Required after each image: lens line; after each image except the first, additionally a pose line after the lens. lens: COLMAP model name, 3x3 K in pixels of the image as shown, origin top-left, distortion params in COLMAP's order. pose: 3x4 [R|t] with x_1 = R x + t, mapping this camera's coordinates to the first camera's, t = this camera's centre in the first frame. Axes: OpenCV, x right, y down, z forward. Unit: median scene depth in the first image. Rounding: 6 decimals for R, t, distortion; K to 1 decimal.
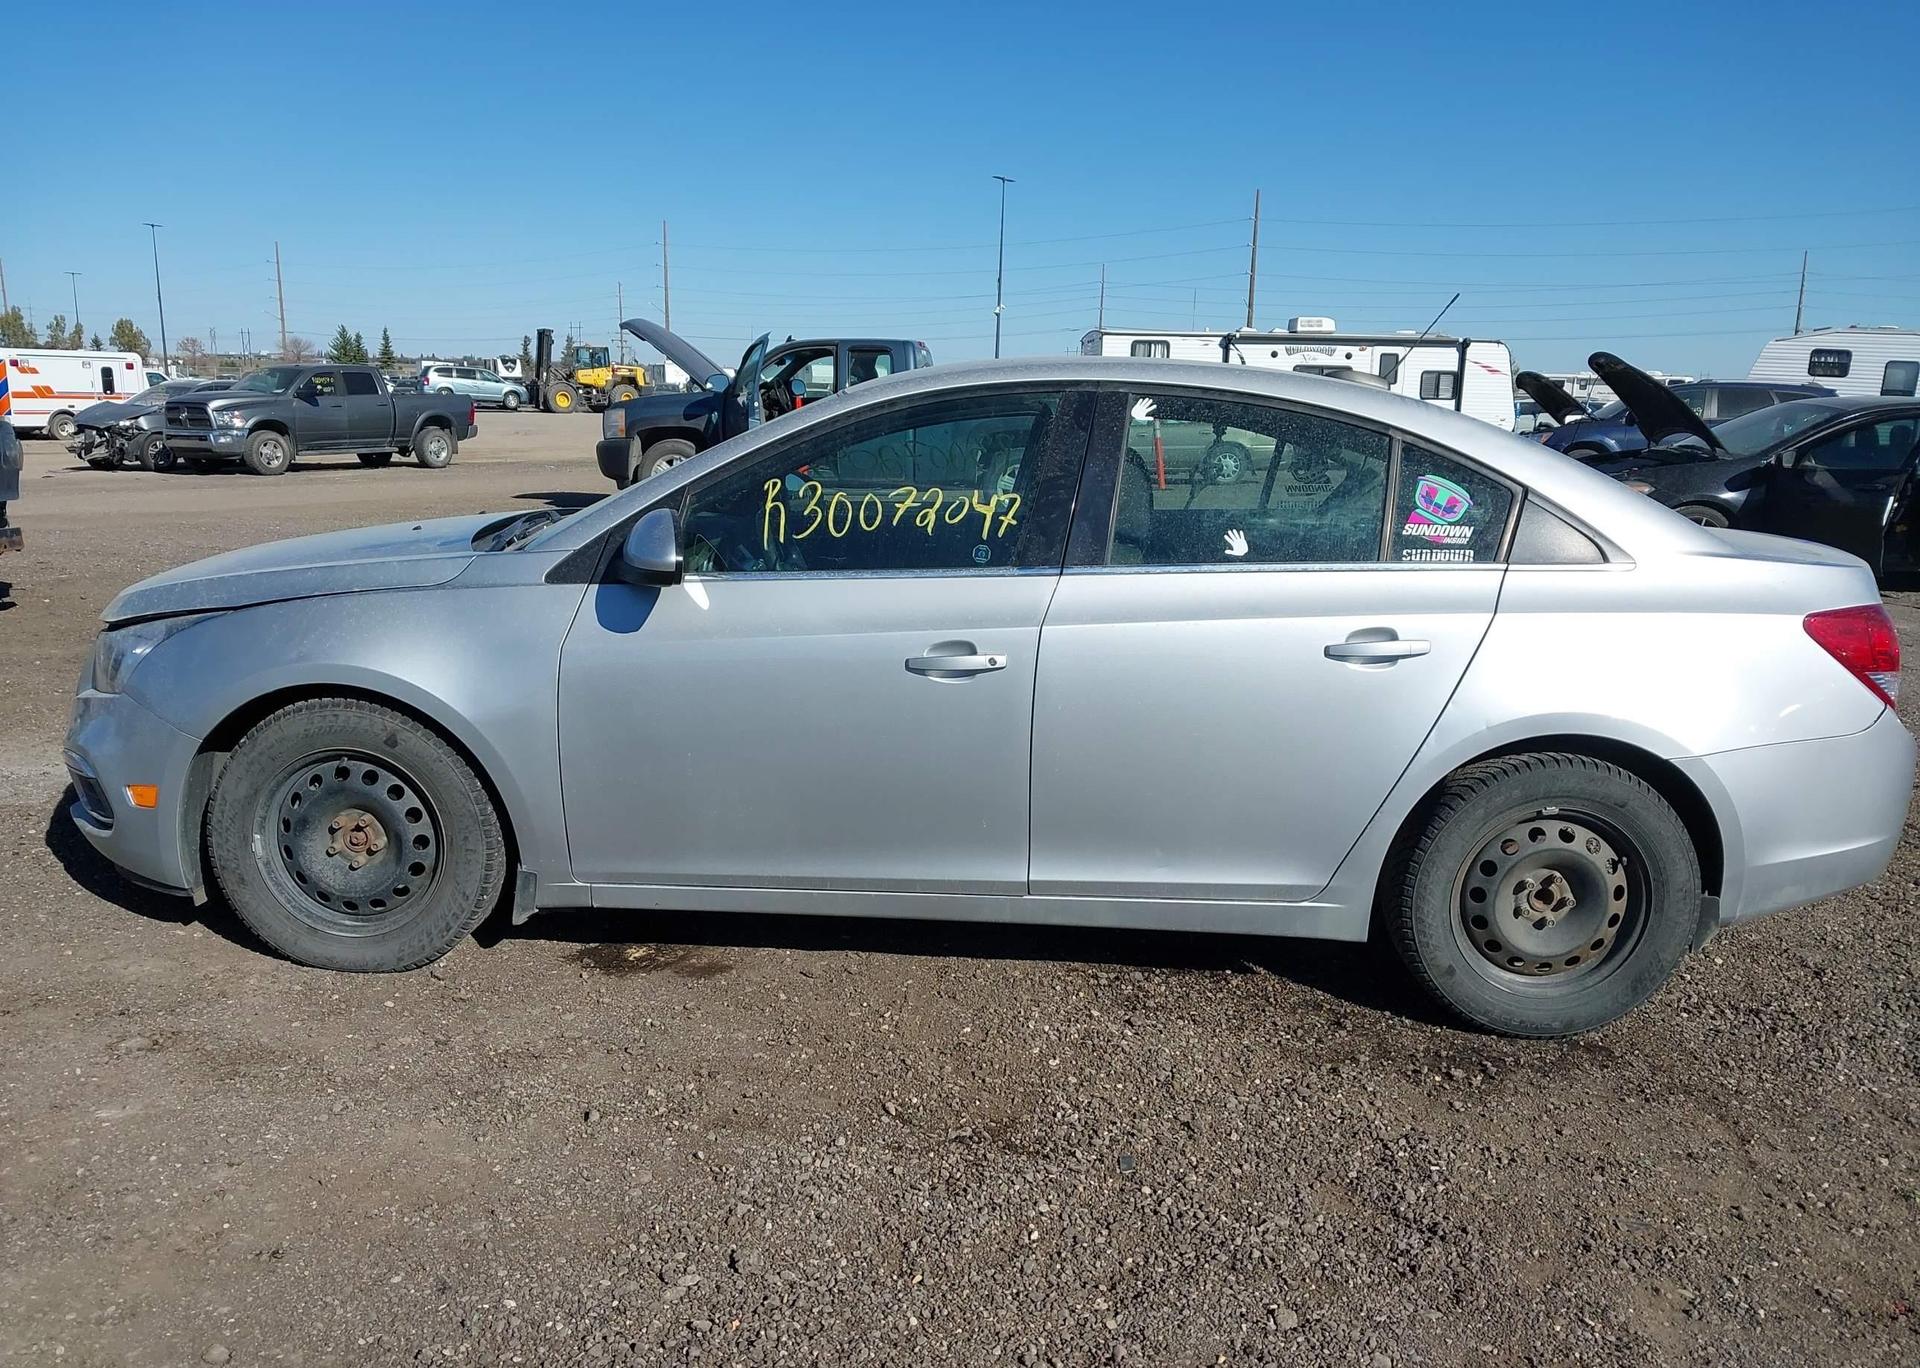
lens RADIAL K [[1518.8, 0, 933.3], [0, 1518.8, 687.6], [0, 0, 1]] dist [0.103716, -0.172225]
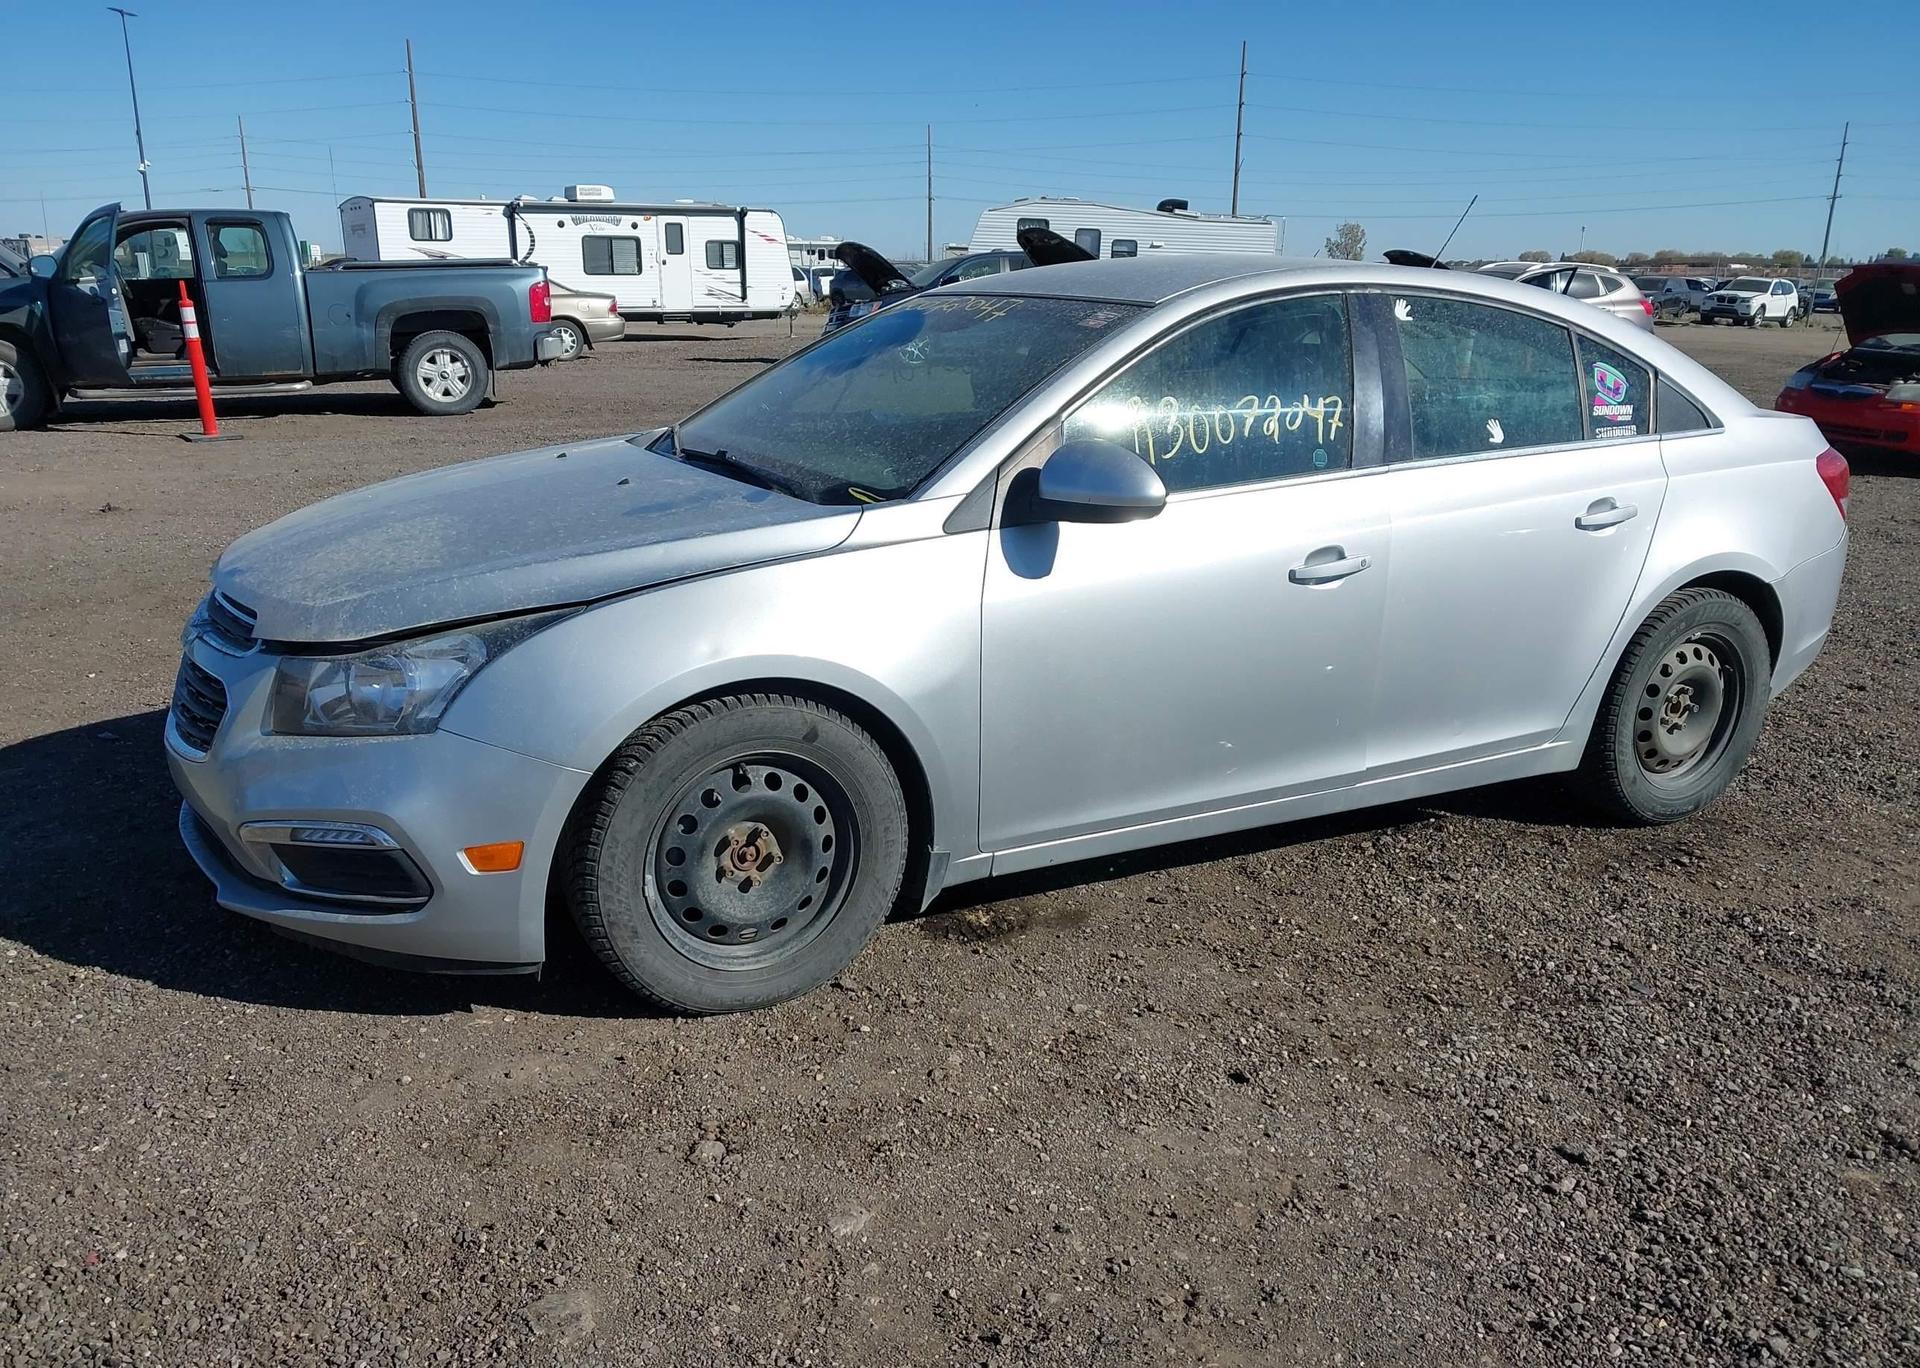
lens RADIAL K [[1555.1, 0, 931.4], [0, 1555.1, 679.8], [0, 0, 1]] dist [-0.067340, 0.140633]
pose [[0.867022, -0.144074, 0.476987, -0.692050], [0.107593, 0.988834, 0.103105, -0.074871], [-0.486516, -0.038074, 0.872842, 0.219401]]
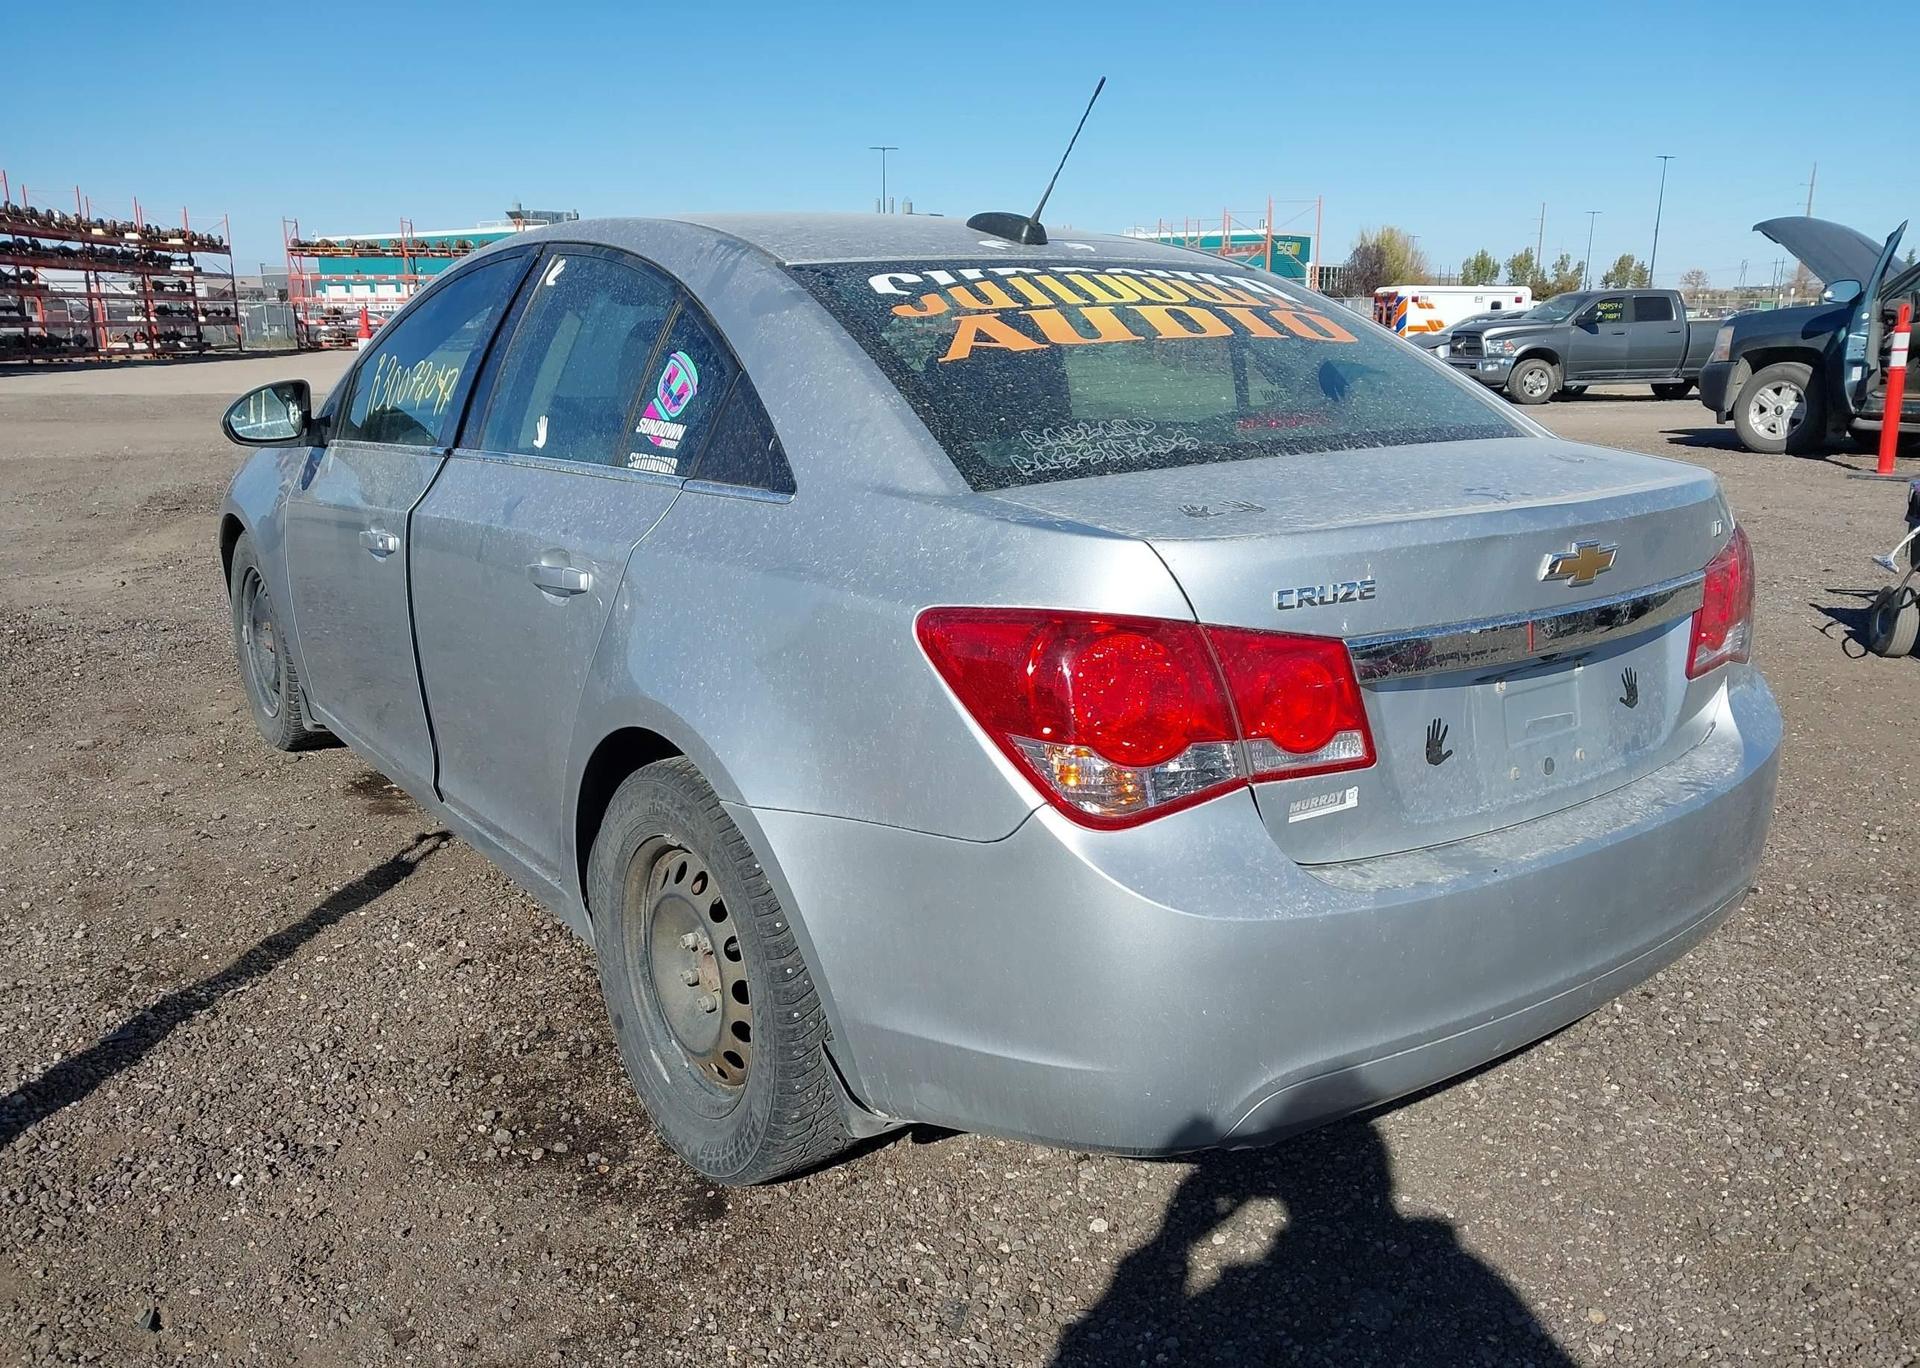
lens RADIAL K [[1518.8, 0, 933.3], [0, 1518.8, 687.6], [0, 0, 1]] dist [0.103716, -0.172225]
pose [[0.614270, 0.169871, -0.770595, 0.967339], [-0.139201, 0.984566, 0.106077, -0.074796], [0.776721, 0.042108, 0.628435, 0.638783]]
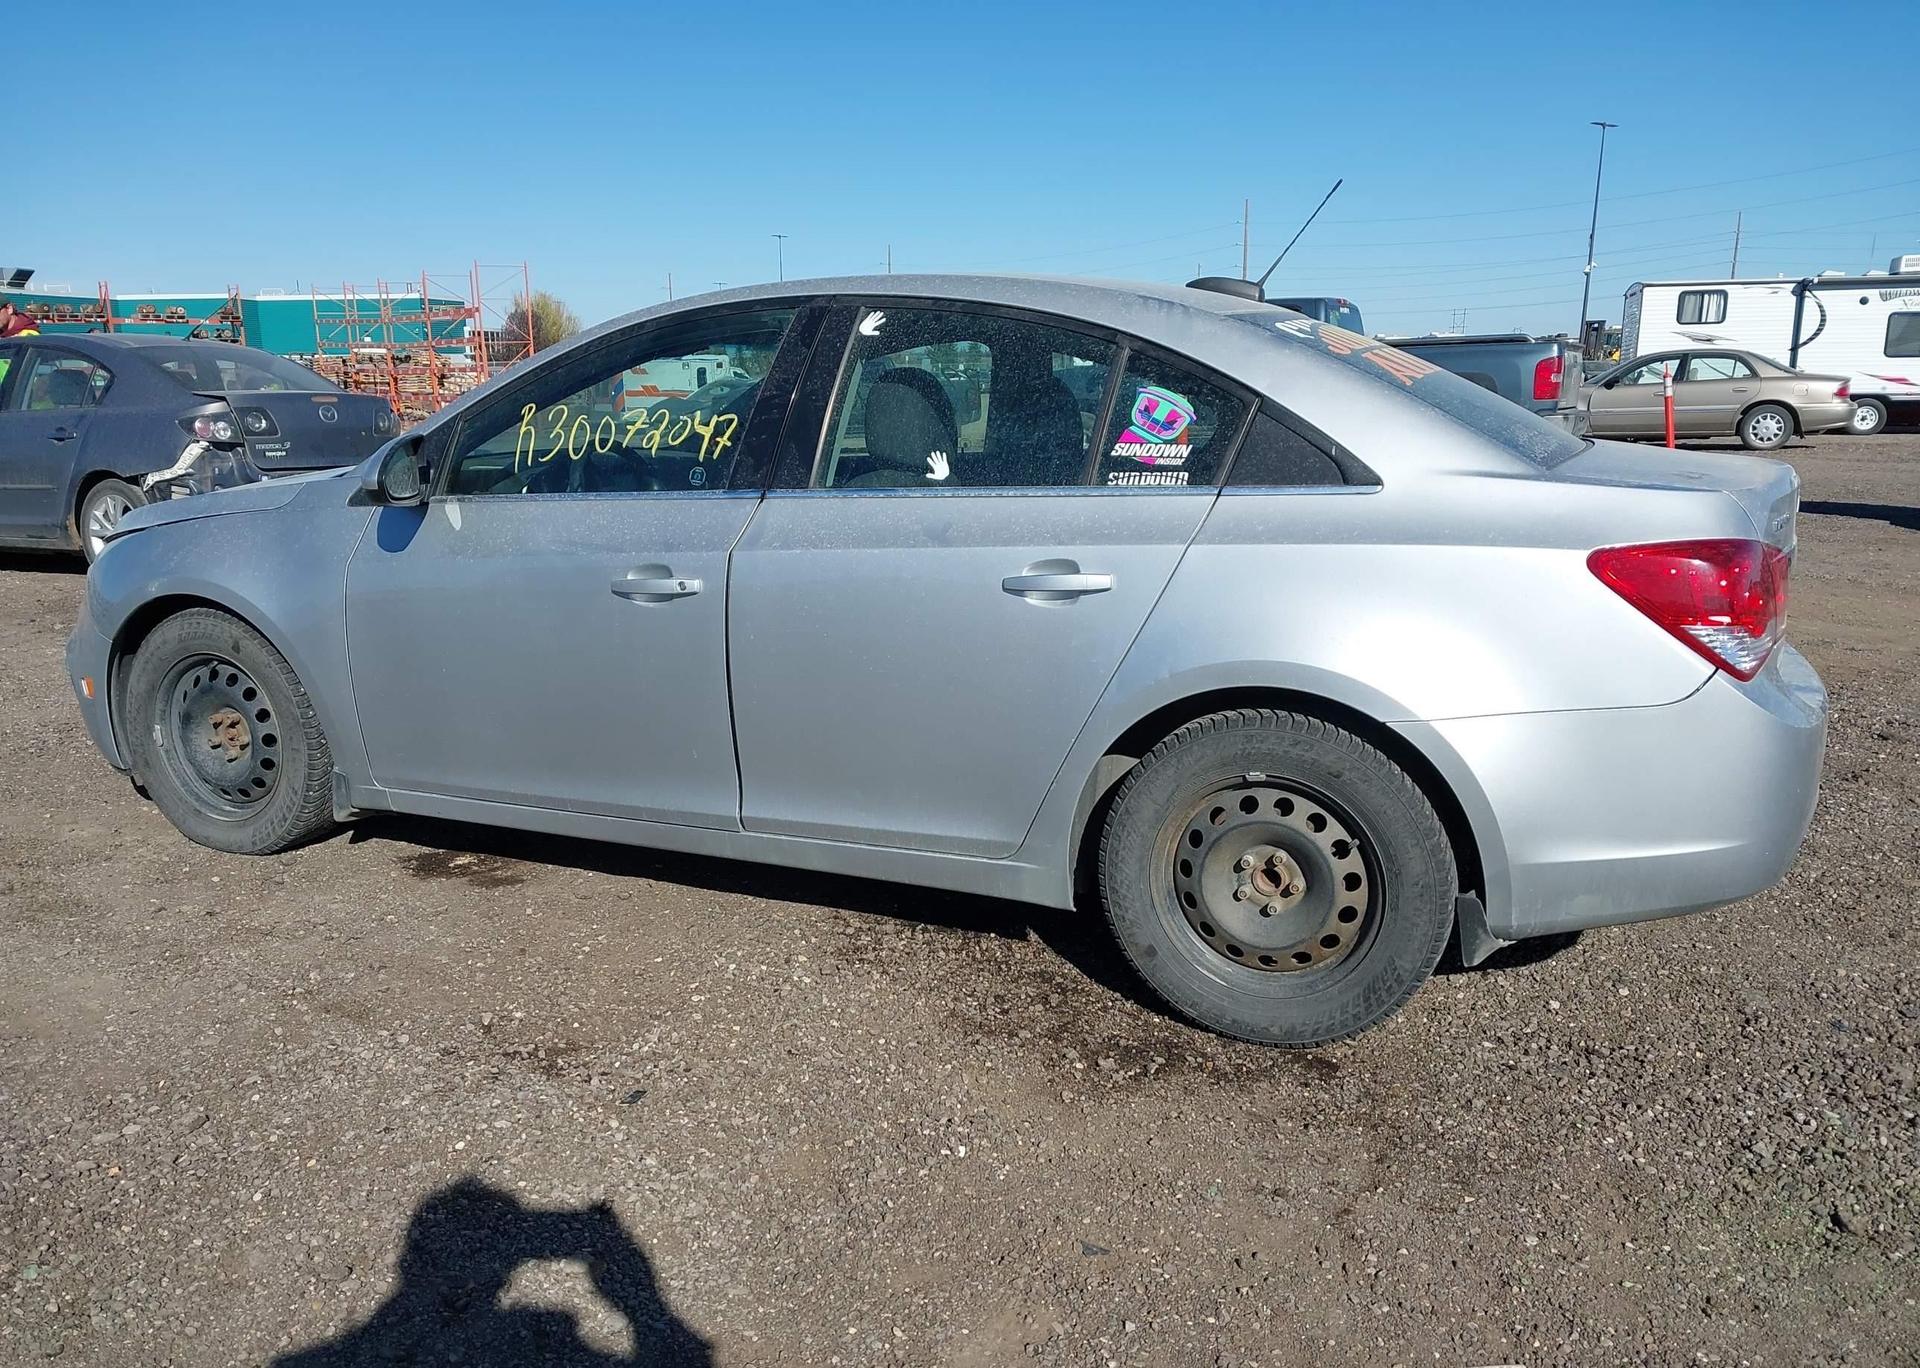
lens RADIAL K [[1508.4, 0, 948.1], [0, 1508.4, 690.1], [0, 0, 1]] dist [0.094065, -0.104318]
pose [[0.933768, 0.047462, -0.354719, 0.523576], [-0.042720, 0.998862, 0.021191, 0.020876], [0.355321, -0.004634, 0.934733, 0.147712]]
